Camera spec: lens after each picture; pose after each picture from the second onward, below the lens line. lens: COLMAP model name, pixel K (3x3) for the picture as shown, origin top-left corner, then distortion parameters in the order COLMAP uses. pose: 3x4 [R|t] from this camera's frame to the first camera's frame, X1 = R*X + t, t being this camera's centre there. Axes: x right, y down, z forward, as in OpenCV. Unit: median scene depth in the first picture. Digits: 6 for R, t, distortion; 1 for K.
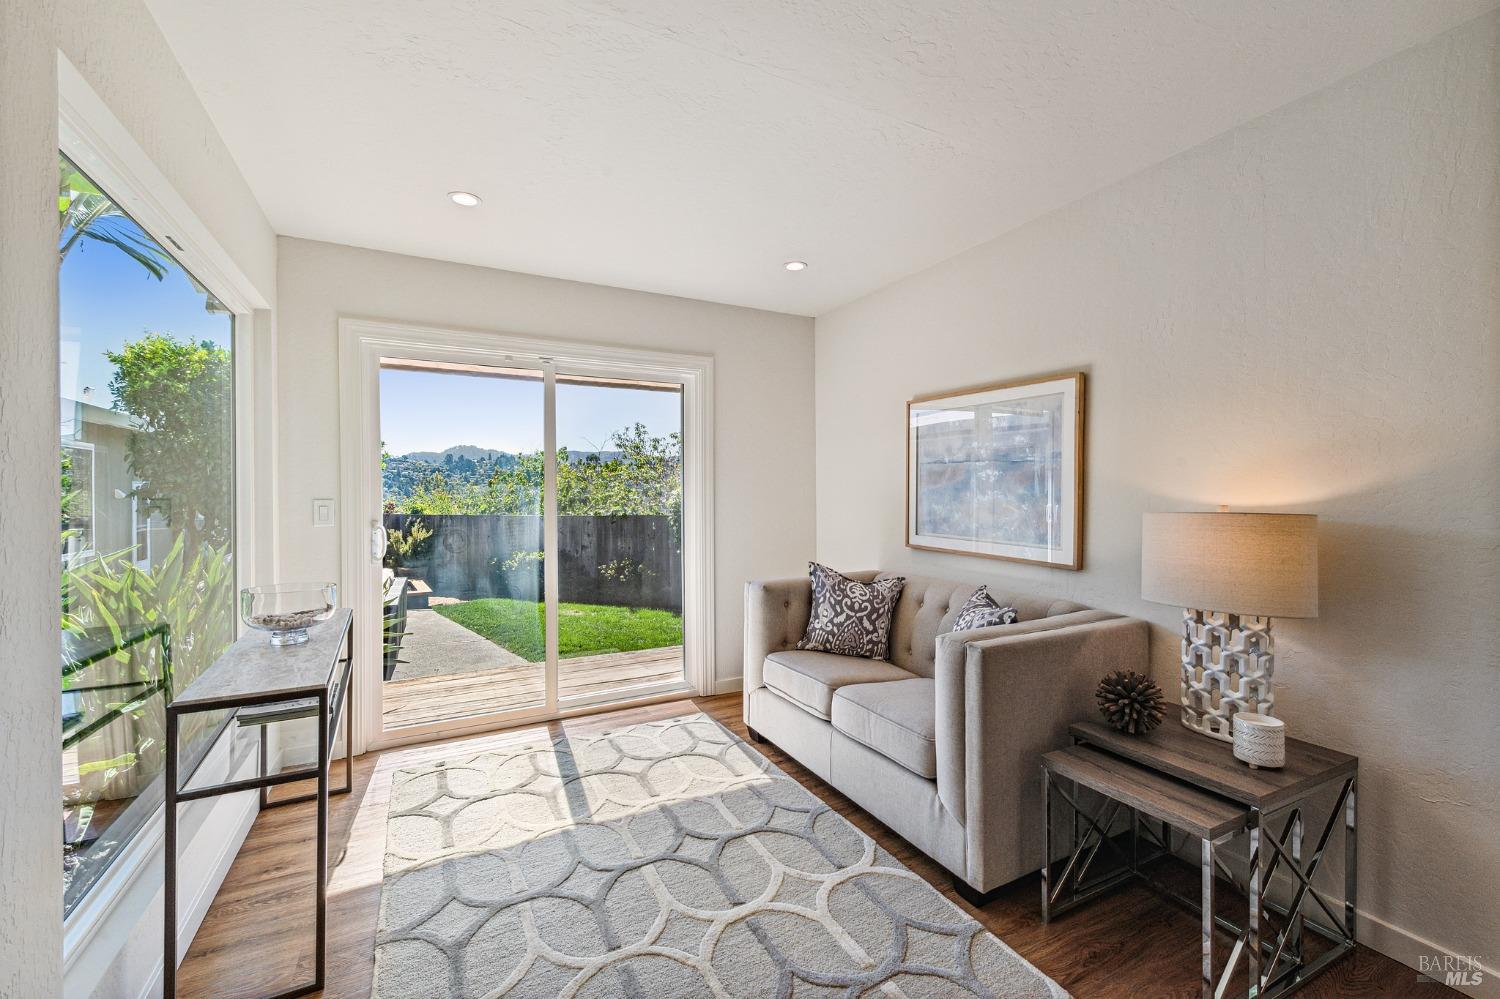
lens RADIAL K [[610.0, 0, 745.8], [0, 610.0, 494.0], [0, 0, 1]] dist [0.003345, 0.000081]
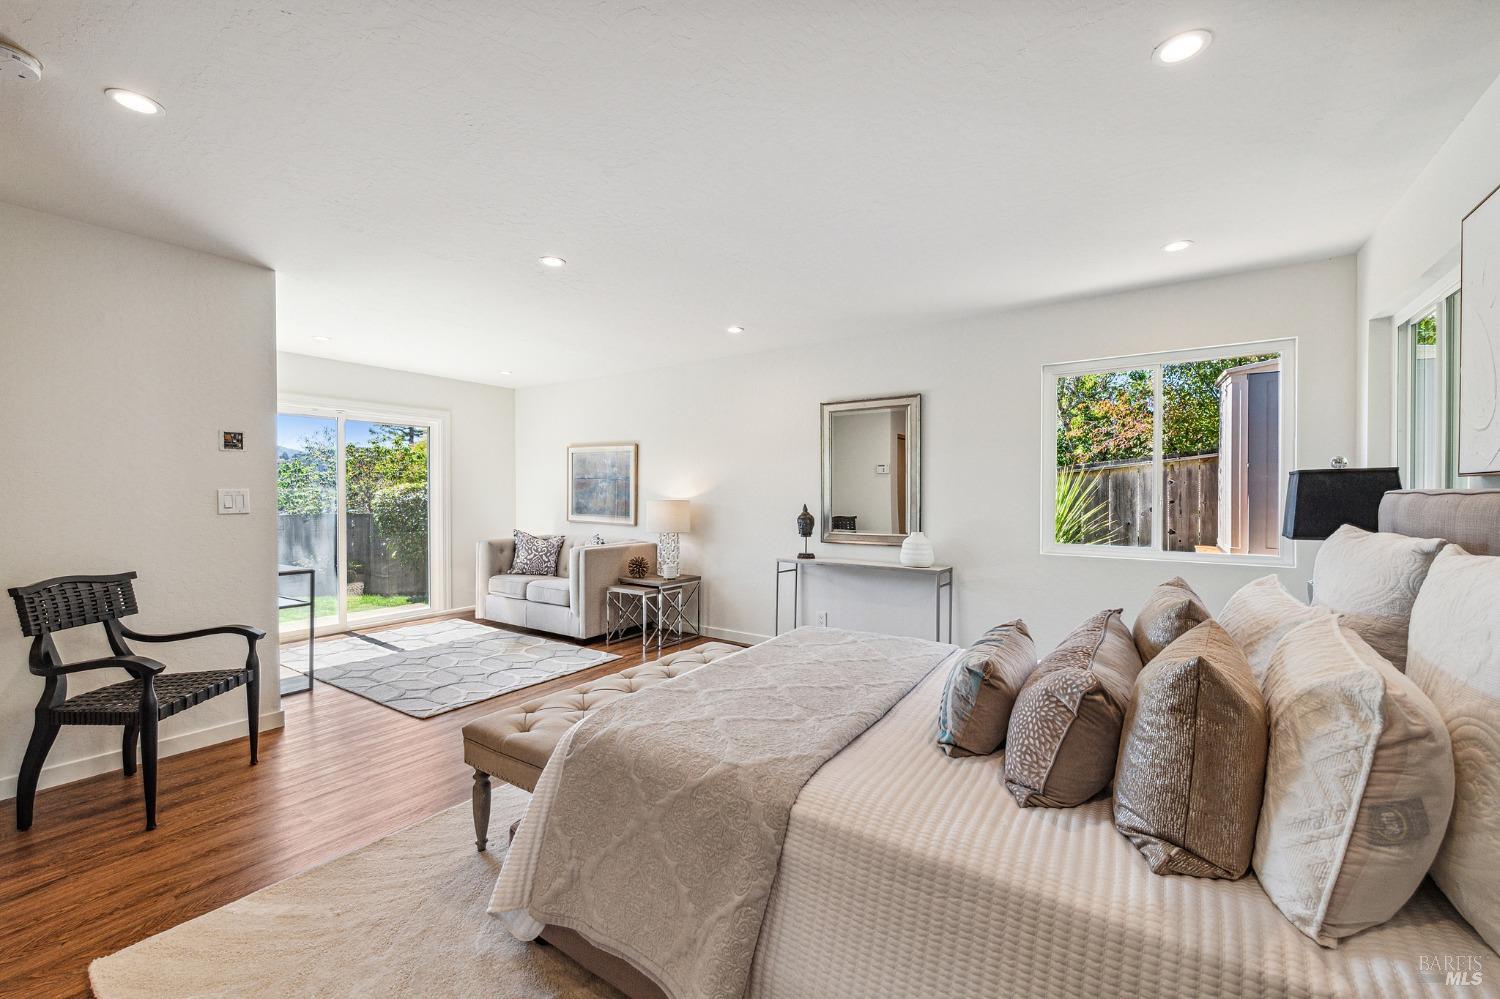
lens RADIAL K [[610.0, 0, 750.4], [0, 610.0, 496.4], [0, 0, 1]] dist [0.003345, 0.000081]
pose [[0.878976, 0.002885, 0.476856, -0.170839], [-0.002032, 0.999995, -0.002304, 0.011437], [-0.476861, 0.001057, 0.878978, -1.125798]]
